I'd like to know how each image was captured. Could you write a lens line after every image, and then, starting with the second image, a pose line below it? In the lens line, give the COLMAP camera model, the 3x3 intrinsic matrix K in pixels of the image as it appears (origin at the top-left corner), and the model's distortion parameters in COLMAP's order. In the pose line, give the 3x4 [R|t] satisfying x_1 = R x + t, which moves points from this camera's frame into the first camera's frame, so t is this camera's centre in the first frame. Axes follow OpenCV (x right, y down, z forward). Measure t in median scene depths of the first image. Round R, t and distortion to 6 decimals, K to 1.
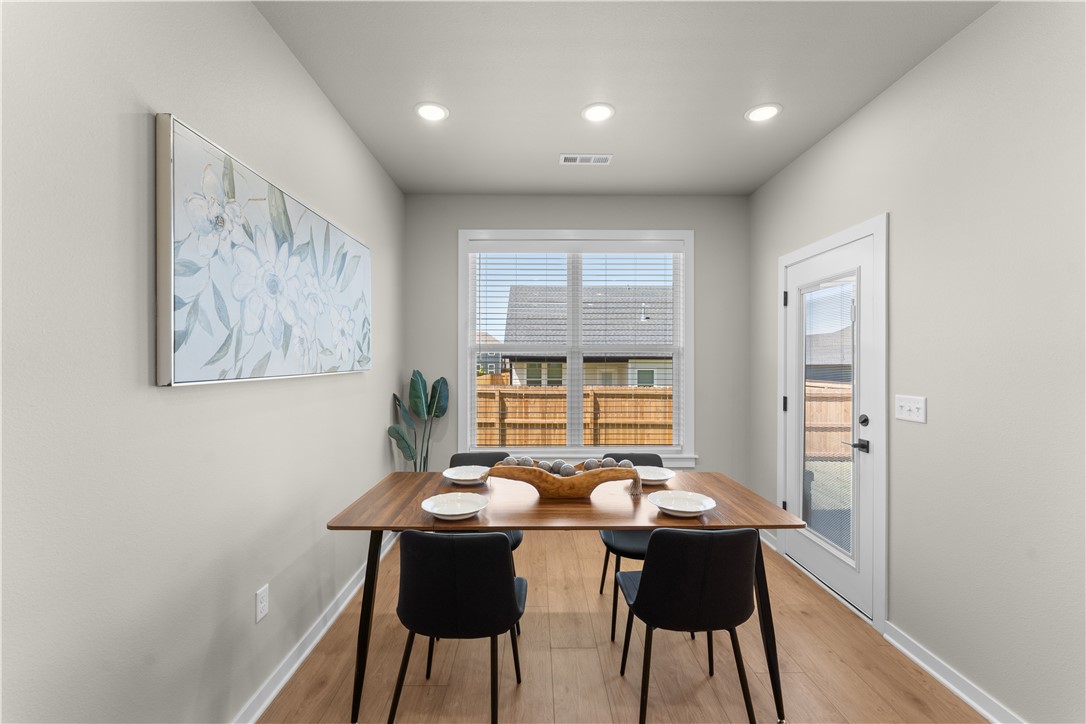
lens RADIAL K [[440.6, 0, 542.6], [0, 440.6, 361.0], [0, 0, 1]] dist [-0.005451, 0.000279]
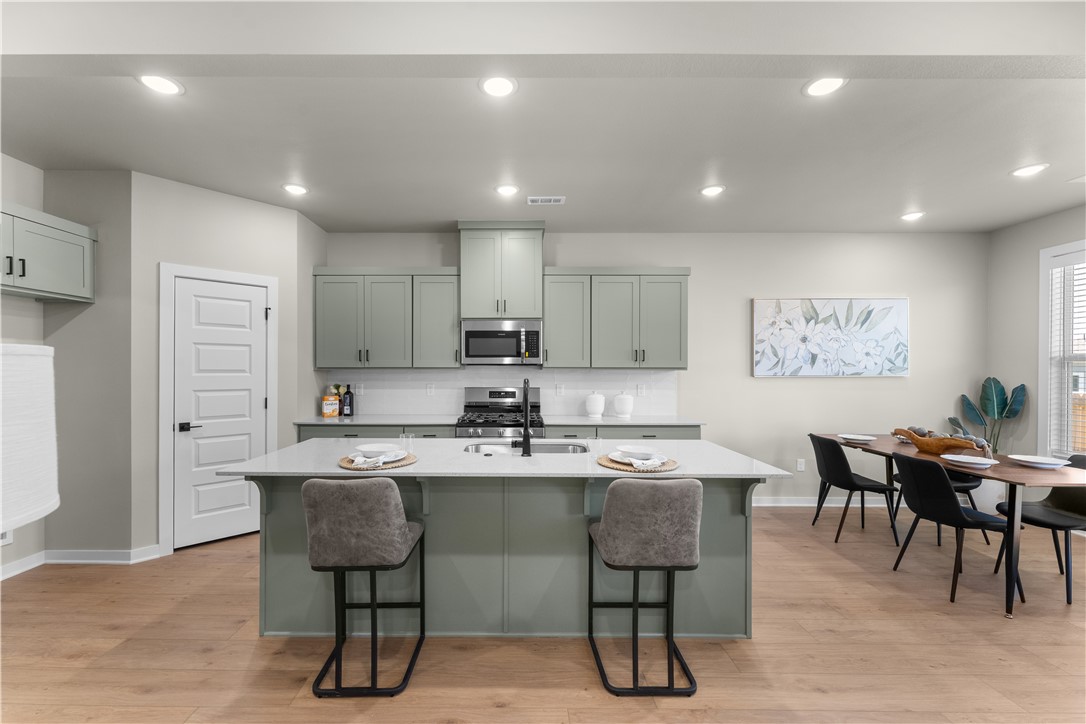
lens RADIAL K [[440.6, 0, 517.6], [0, 440.6, 372.1], [0, 0, 1]] dist [-0.005451, 0.000279]
pose [[-0.014614, 0.005264, -0.999879, 1.400685], [-0.002618, 0.999983, 0.005303, 0.004574], [0.999890, 0.002695, -0.014600, -0.434535]]
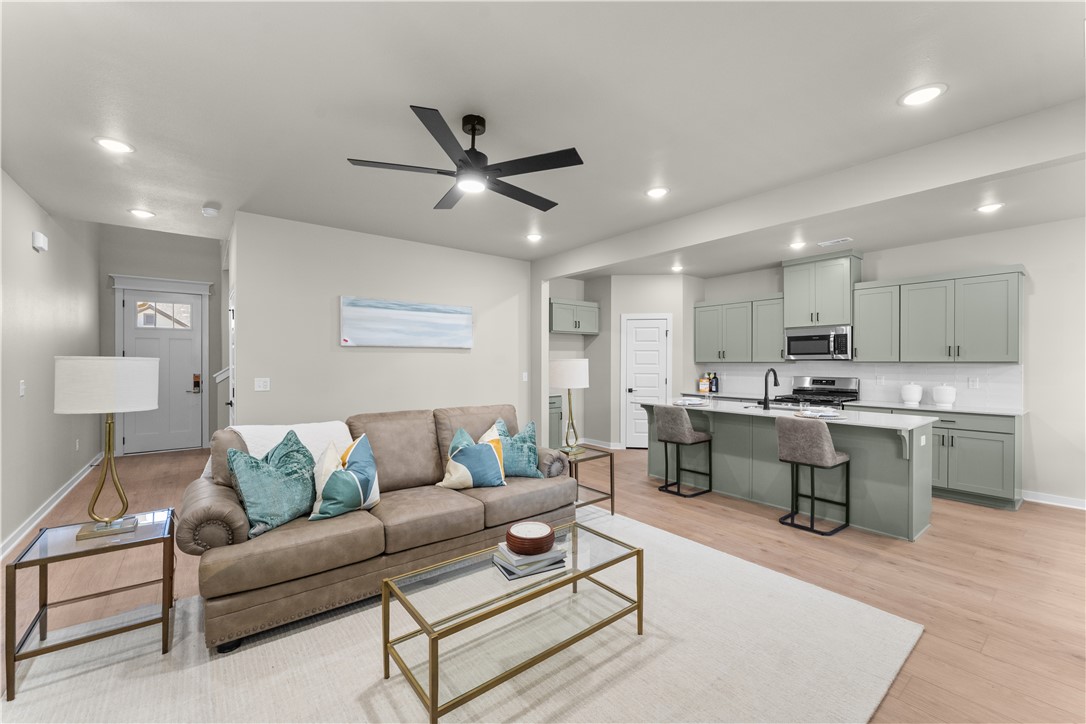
lens RADIAL K [[440.6, 0, 541.6], [0, 440.6, 363.6], [0, 0, 1]] dist [-0.005451, 0.000279]
pose [[-0.795918, 0.000813, -0.605403, 2.247357], [-0.001685, 0.999992, 0.003558, -0.000768], [0.605402, 0.003852, -0.795911, 0.440632]]
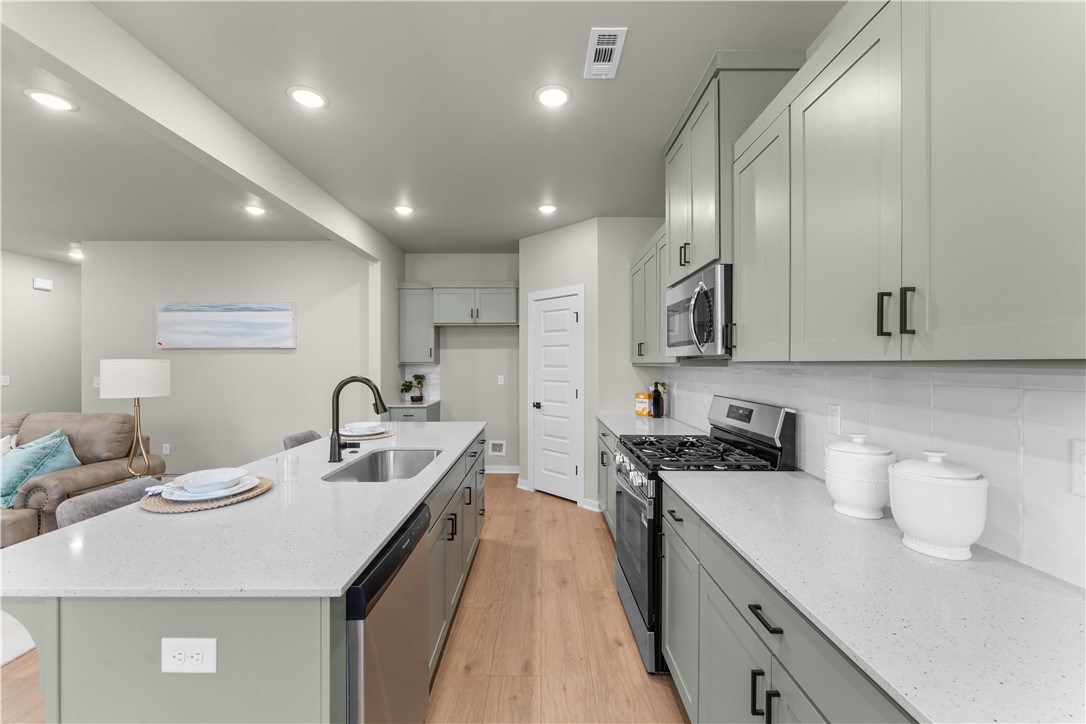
lens RADIAL K [[440.6, 0, 541.3], [0, 440.6, 363.4], [0, 0, 1]] dist [-0.005451, 0.000279]
pose [[-0.999916, -0.000104, 0.012936, 0.025889], [-0.000086, 0.999999, 0.001423, -0.003628], [-0.012936, 0.001422, -0.999915, 0.437674]]
